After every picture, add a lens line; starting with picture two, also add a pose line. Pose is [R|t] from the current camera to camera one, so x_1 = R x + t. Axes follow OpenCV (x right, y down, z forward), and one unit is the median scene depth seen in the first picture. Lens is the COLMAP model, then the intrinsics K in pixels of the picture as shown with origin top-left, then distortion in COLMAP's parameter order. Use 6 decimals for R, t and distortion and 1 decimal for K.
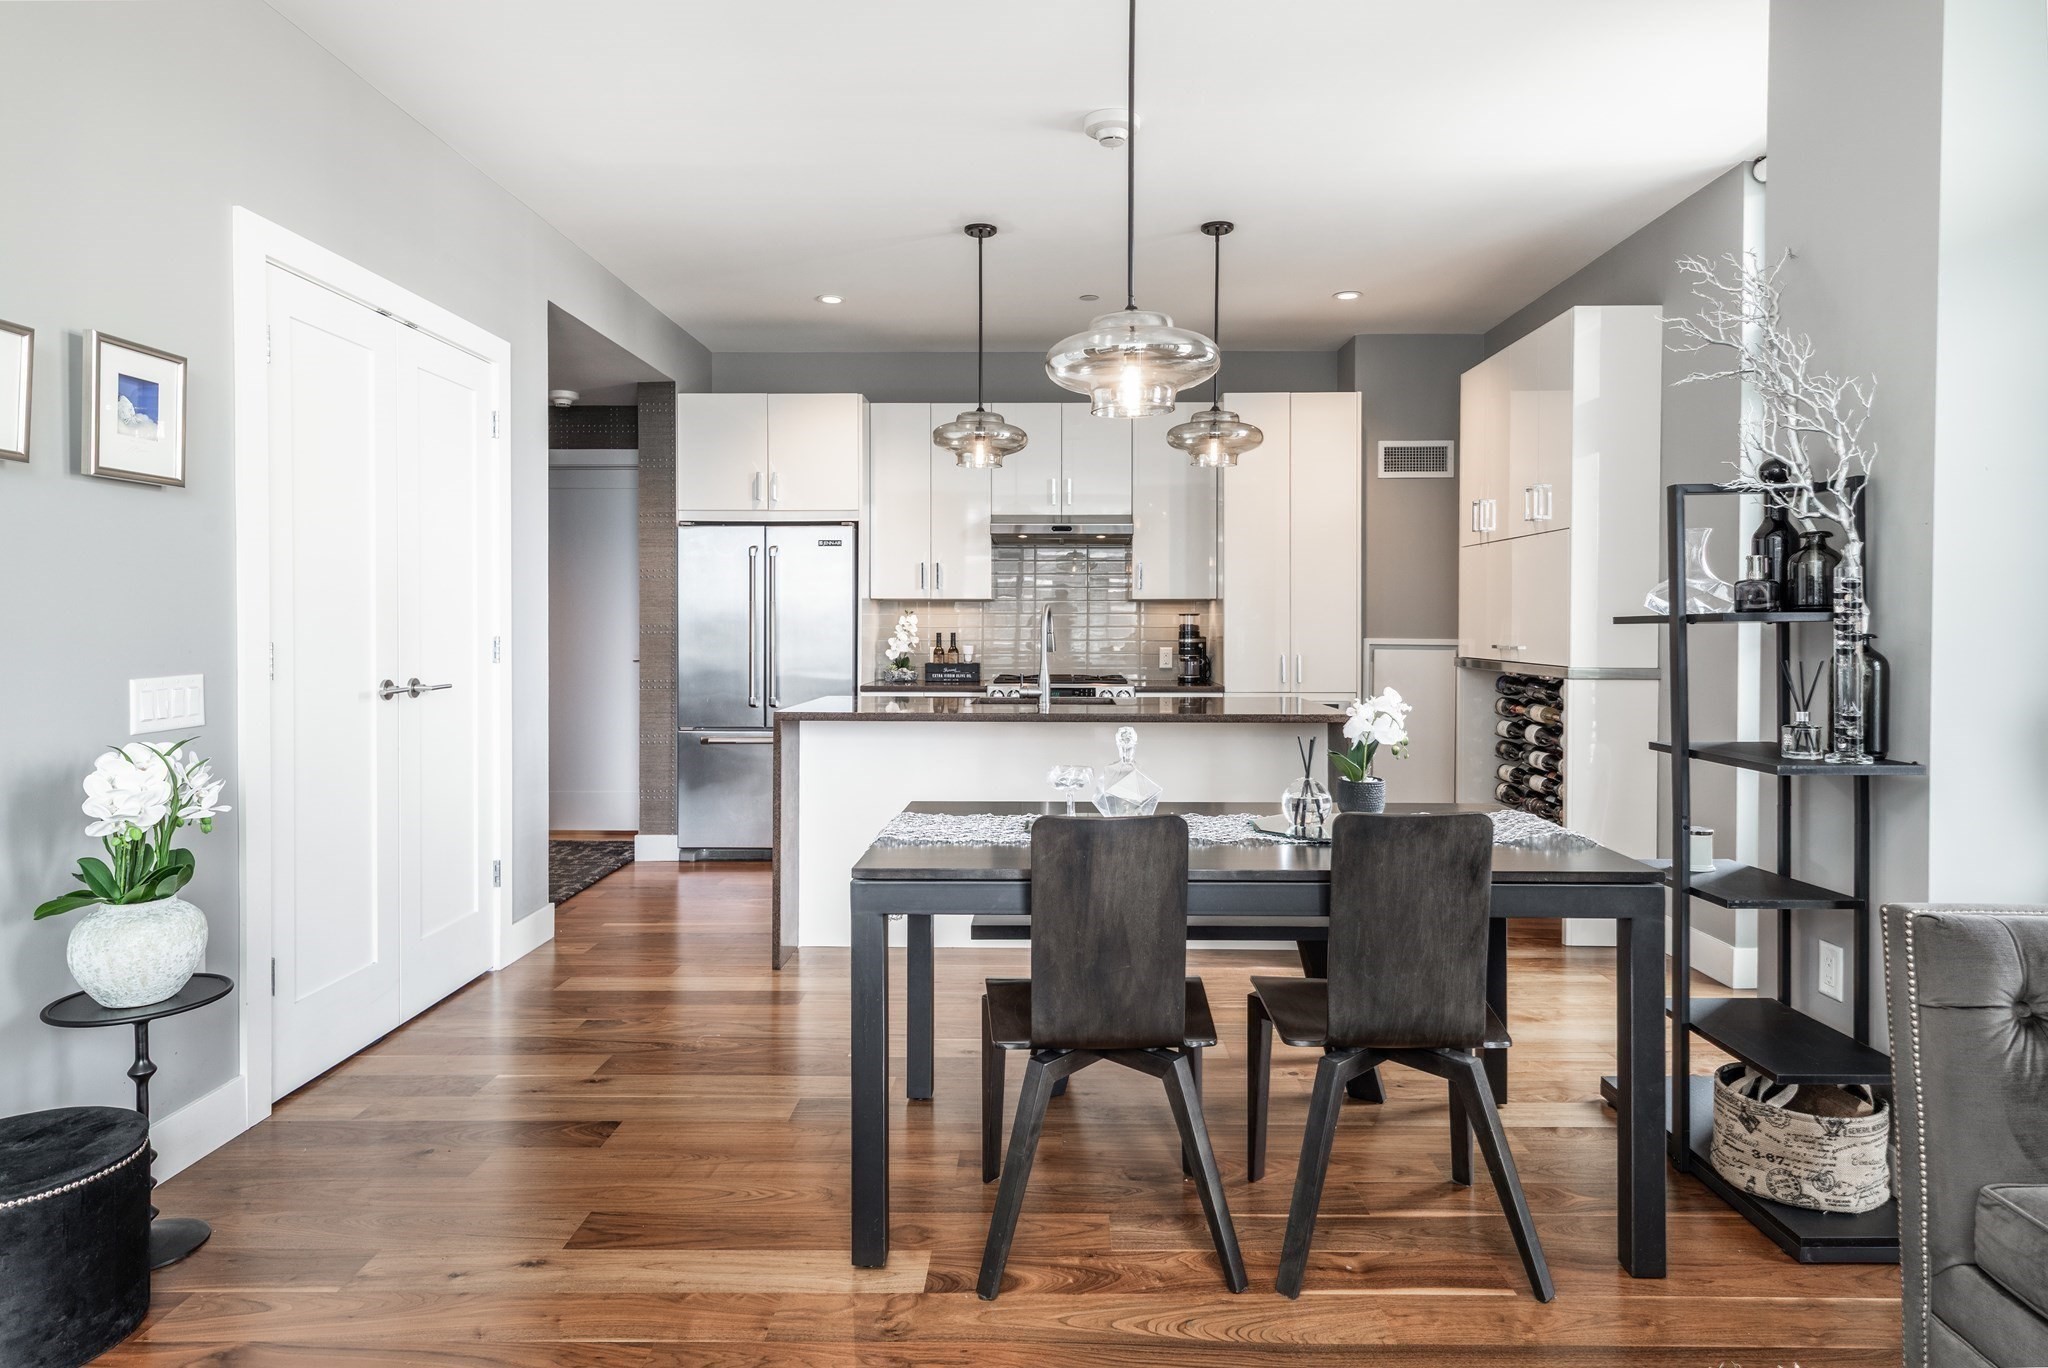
lens RADIAL K [[1178.1, 0, 1019.9], [0, 1178.1, 658.7], [0, 0, 1]] dist [0.025805, -0.011619]
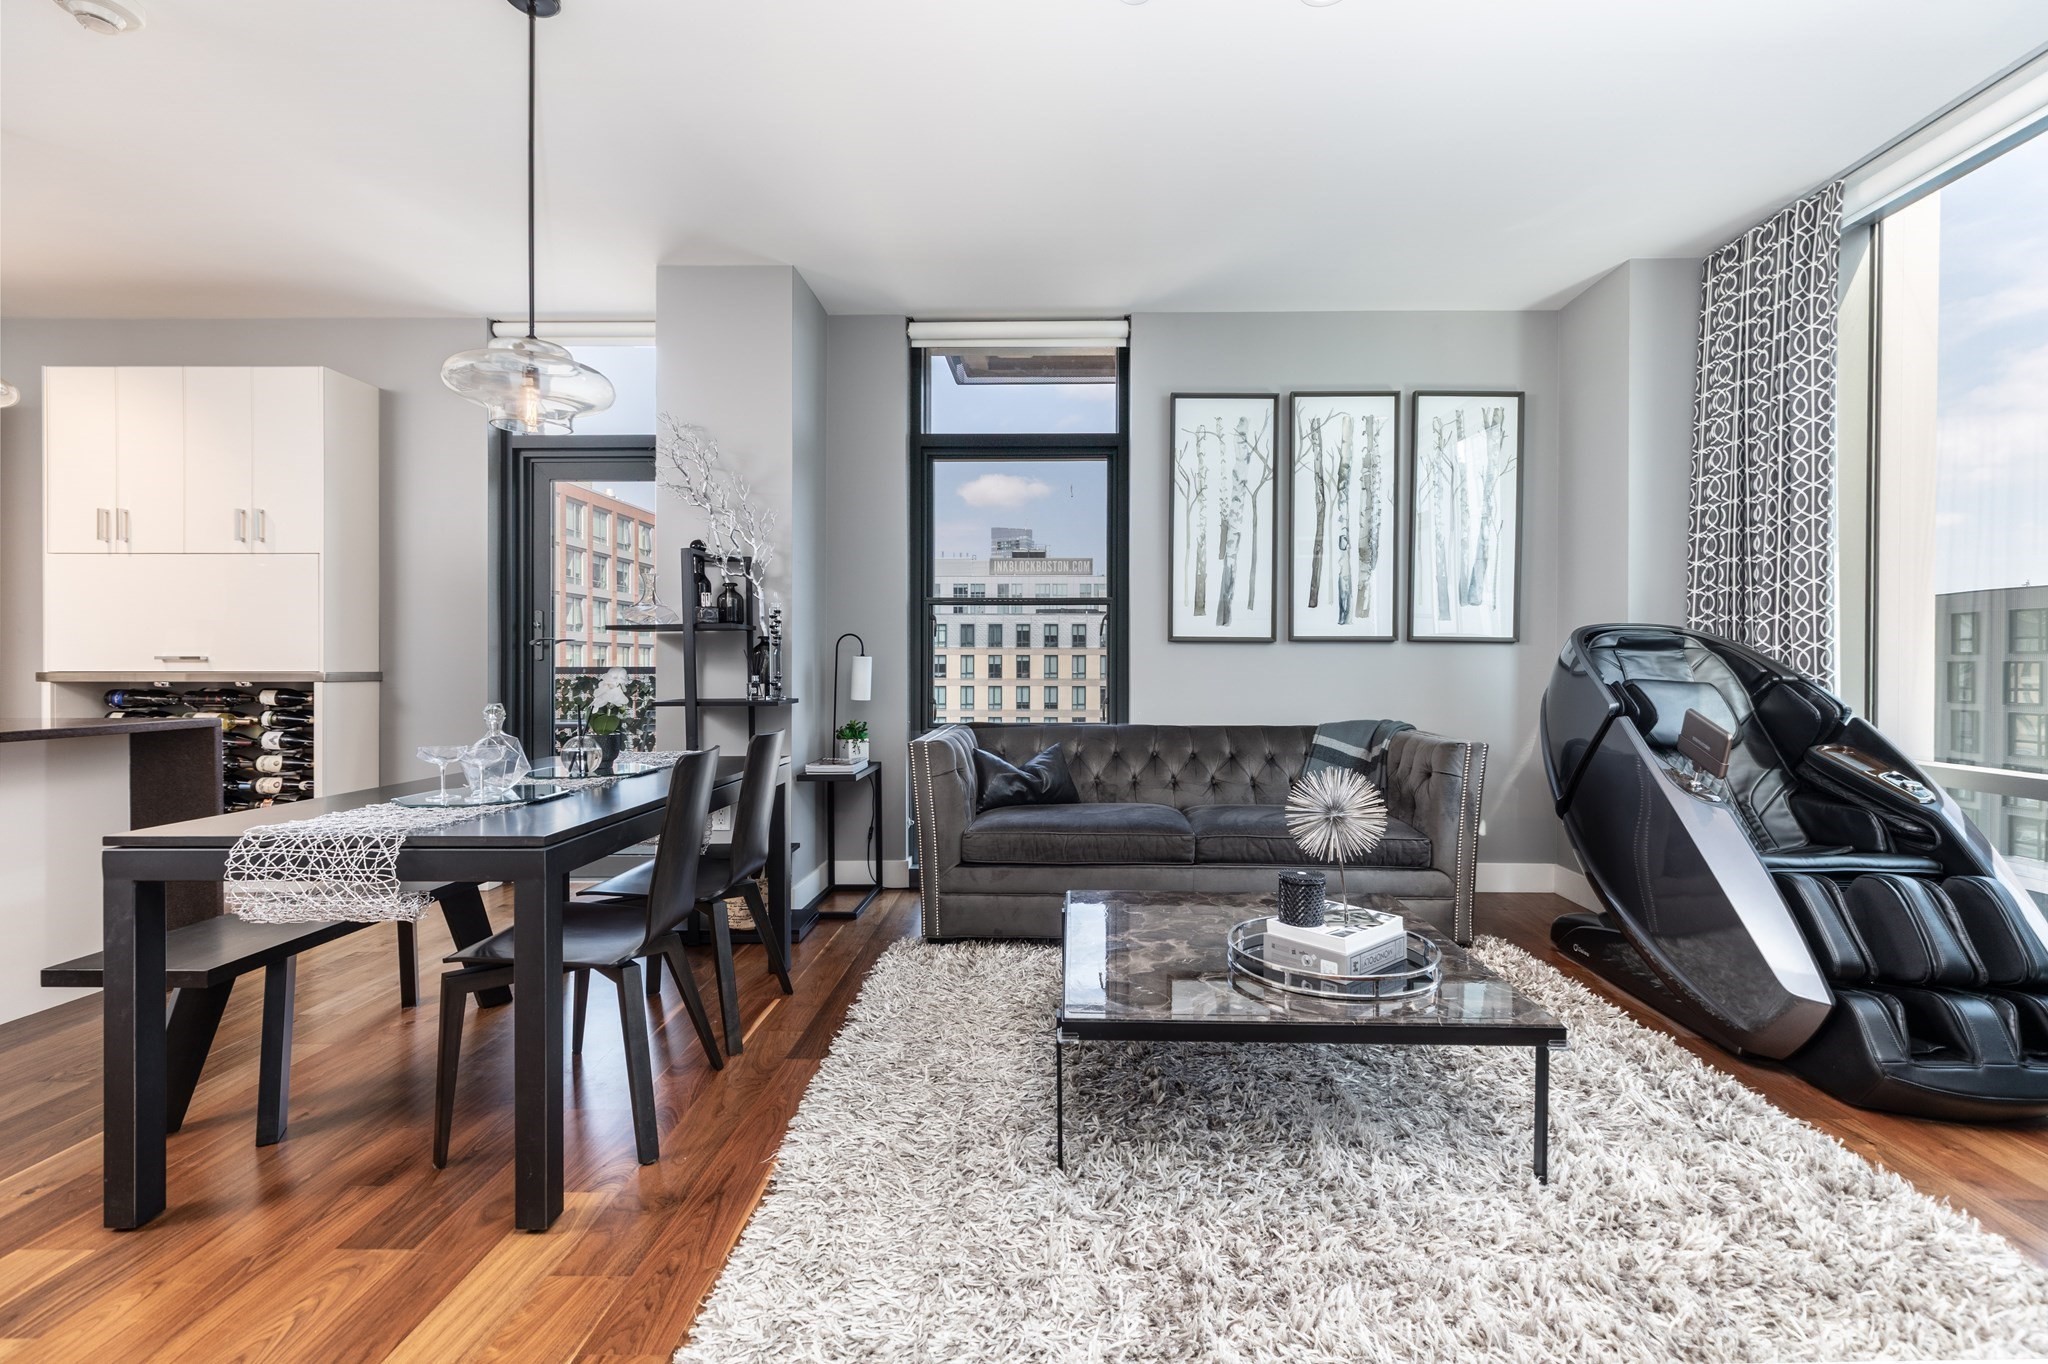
lens RADIAL K [[937.0, 0, 1068.8], [0, 937.0, 660.2], [0, 0, 1]] dist [0.006803, 0.000748]
pose [[-0.015334, 0.005080, 0.999870, -0.452914], [0.031189, 0.999503, -0.004599, 0.021847], [-0.999396, 0.031114, -0.015485, 0.266386]]
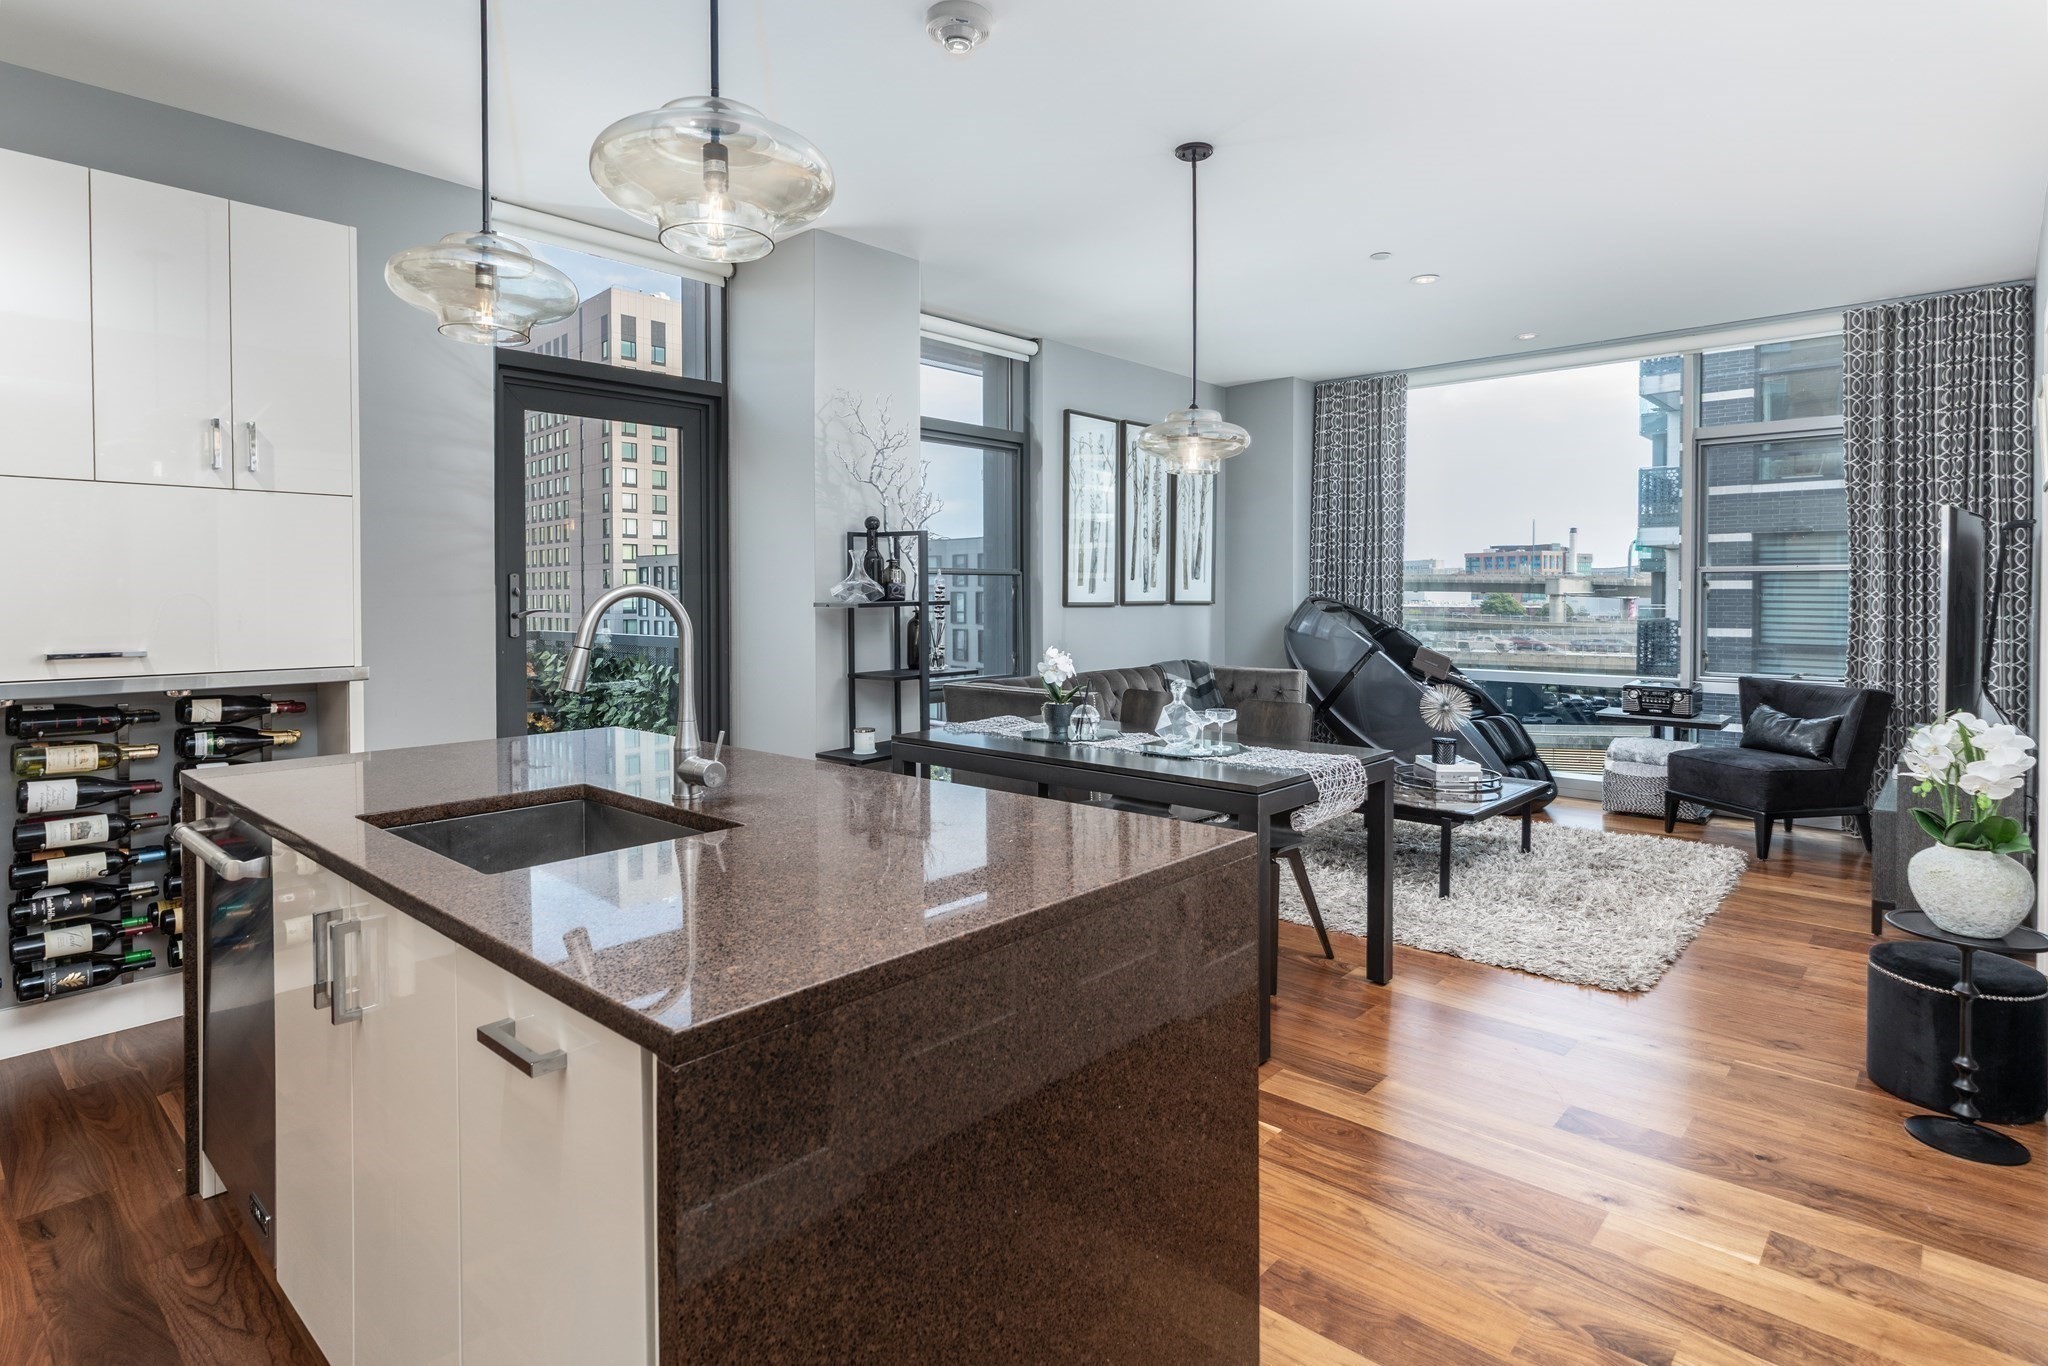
lens RADIAL K [[1070.7, 0, 1036.7], [0, 1070.7, 606.4], [0, 0, 1]] dist [-0.001558, 0.003470]
pose [[-0.769414, -0.007047, 0.638712, -0.352033], [0.022445, 0.999023, 0.038061, -0.049147], [-0.638356, 0.043621, -0.768504, 1.204923]]
